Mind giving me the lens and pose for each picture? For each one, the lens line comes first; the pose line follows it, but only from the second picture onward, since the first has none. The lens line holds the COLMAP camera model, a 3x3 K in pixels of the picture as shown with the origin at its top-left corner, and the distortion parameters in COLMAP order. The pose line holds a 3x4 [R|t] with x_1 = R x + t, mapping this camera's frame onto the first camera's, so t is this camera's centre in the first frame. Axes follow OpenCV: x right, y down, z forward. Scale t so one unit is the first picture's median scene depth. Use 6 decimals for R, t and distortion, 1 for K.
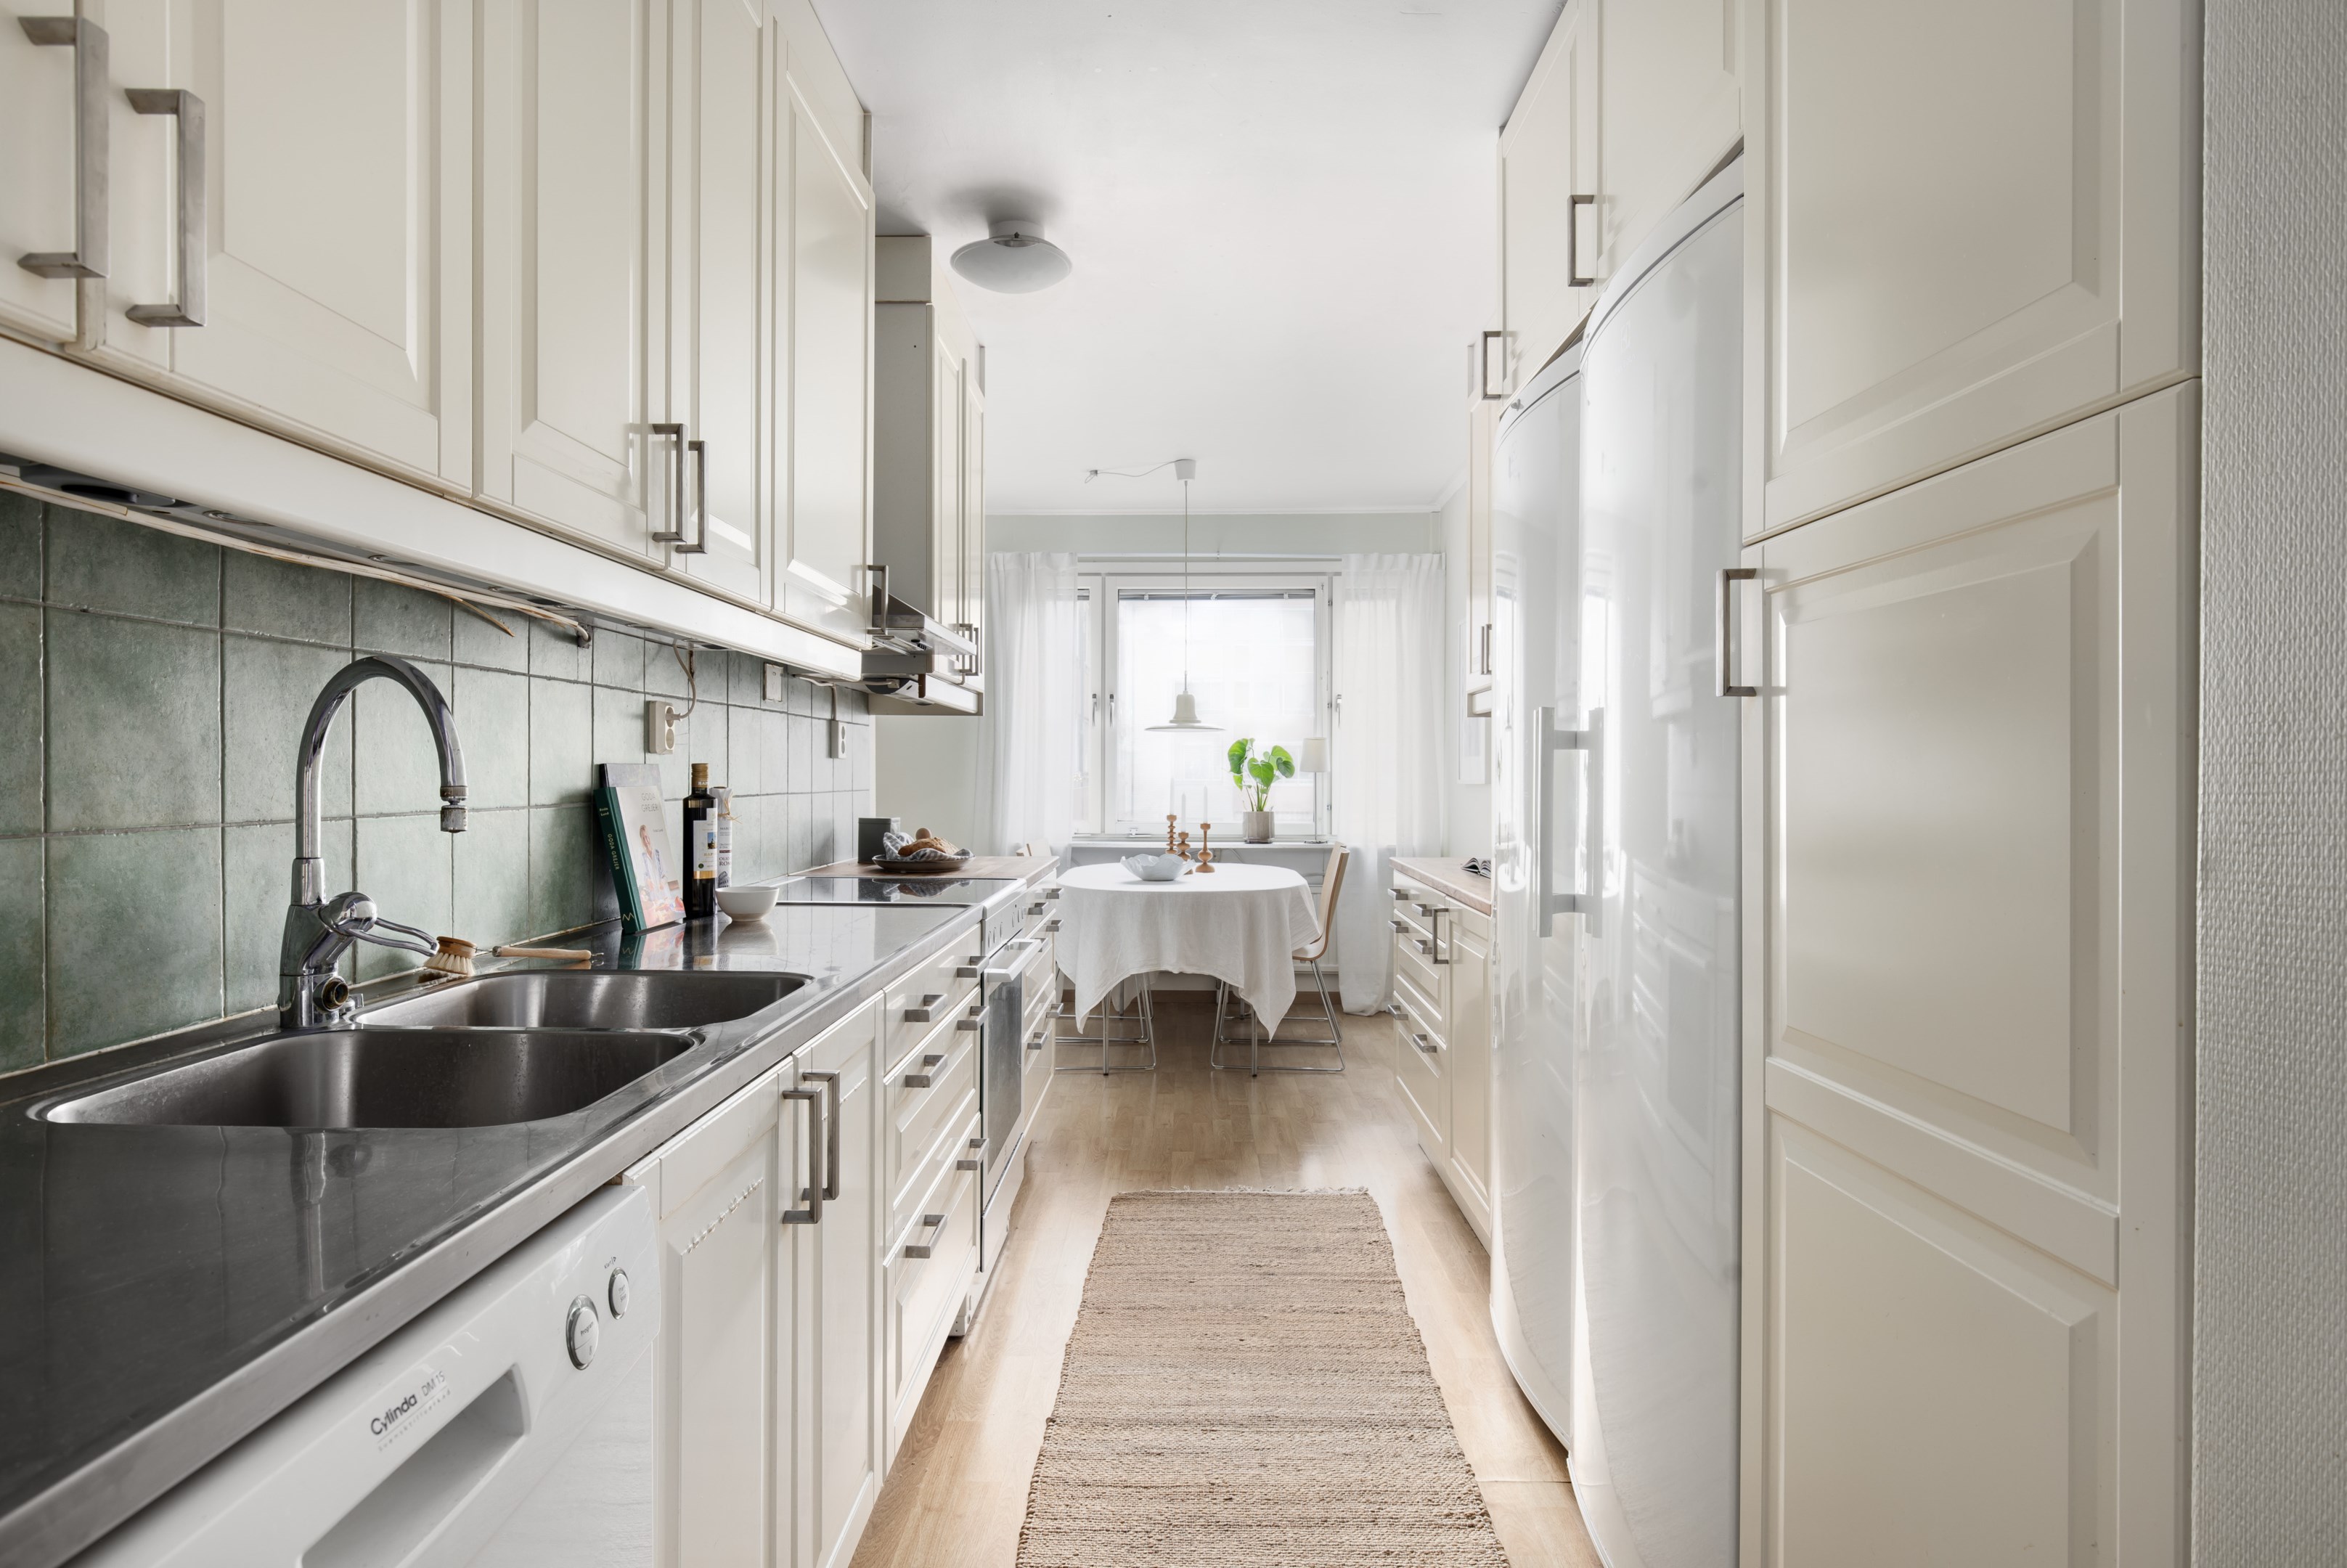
lens RADIAL K [[1271.9, 0, 1176.4], [0, 1271.9, 777.1], [0, 0, 1]] dist [-0.000199, -0.000365]
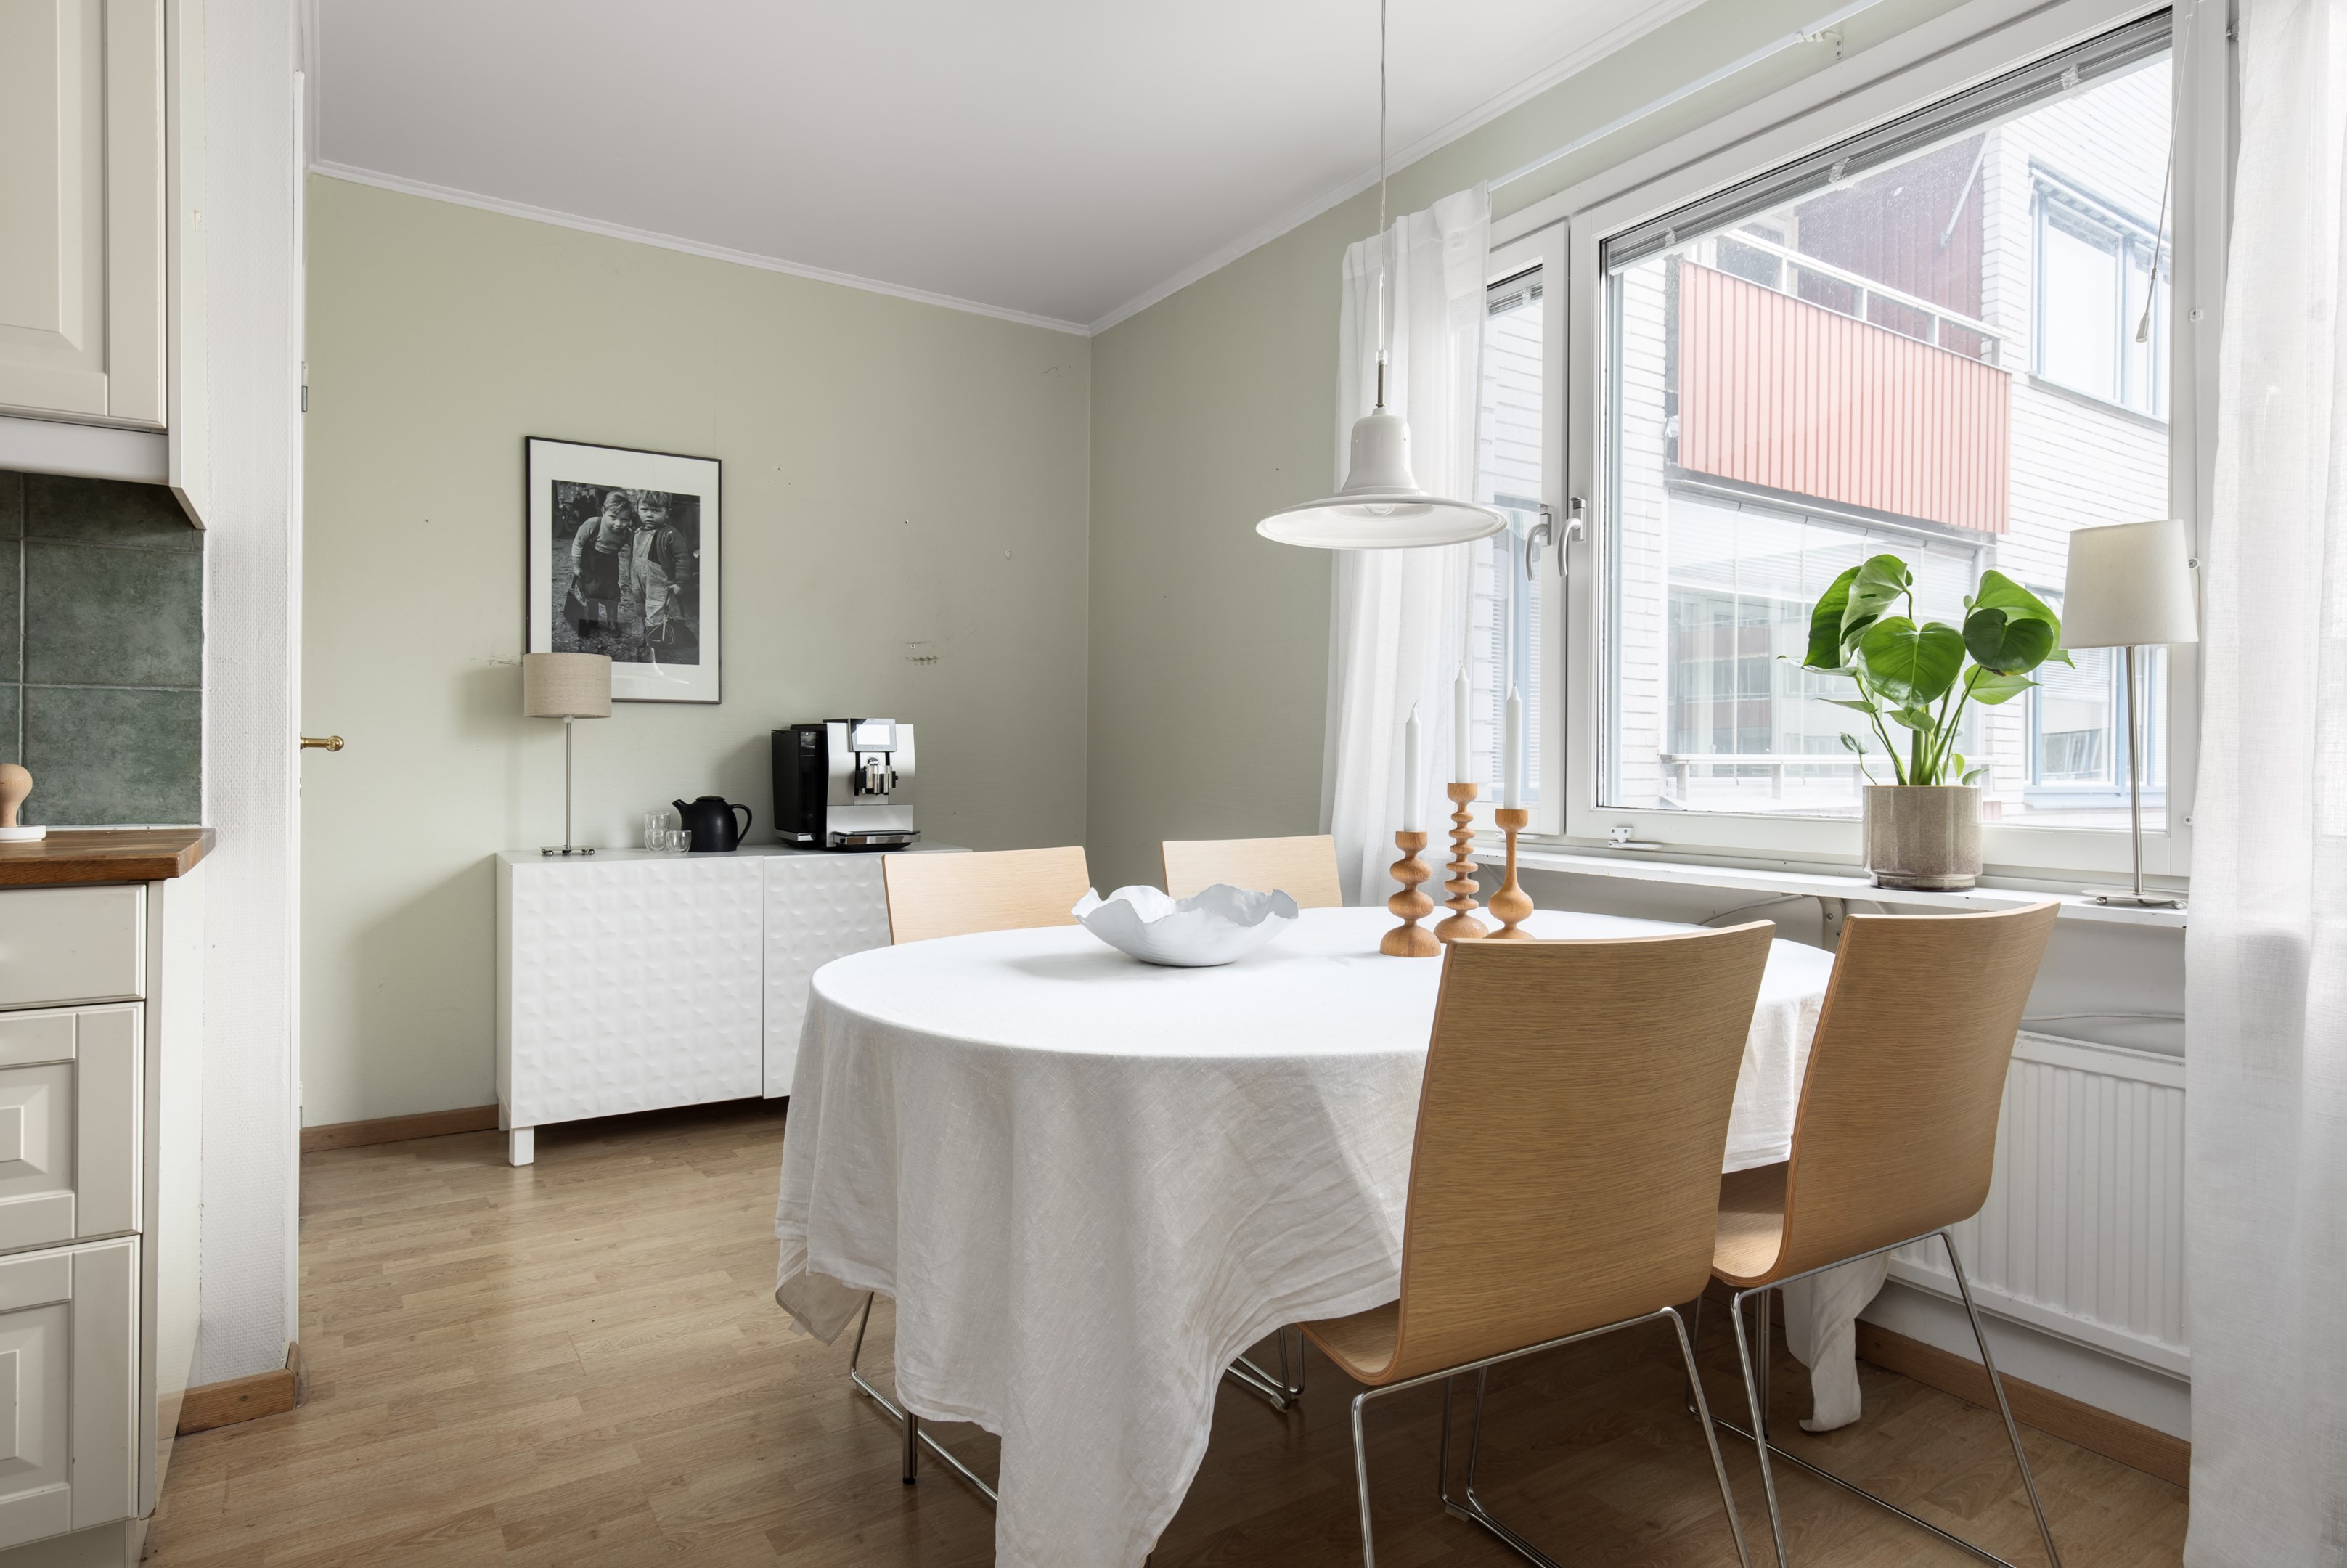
lens RADIAL K [[1271.9, 0, 1166.5], [0, 1271.9, 780.9], [0, 0, 1]] dist [-0.000199, -0.000365]
pose [[0.543318, 0.008080, -0.839488, 0.230326], [-0.011439, 0.999932, 0.002220, 0.026801], [0.839449, 0.008396, 0.543373, 0.665360]]
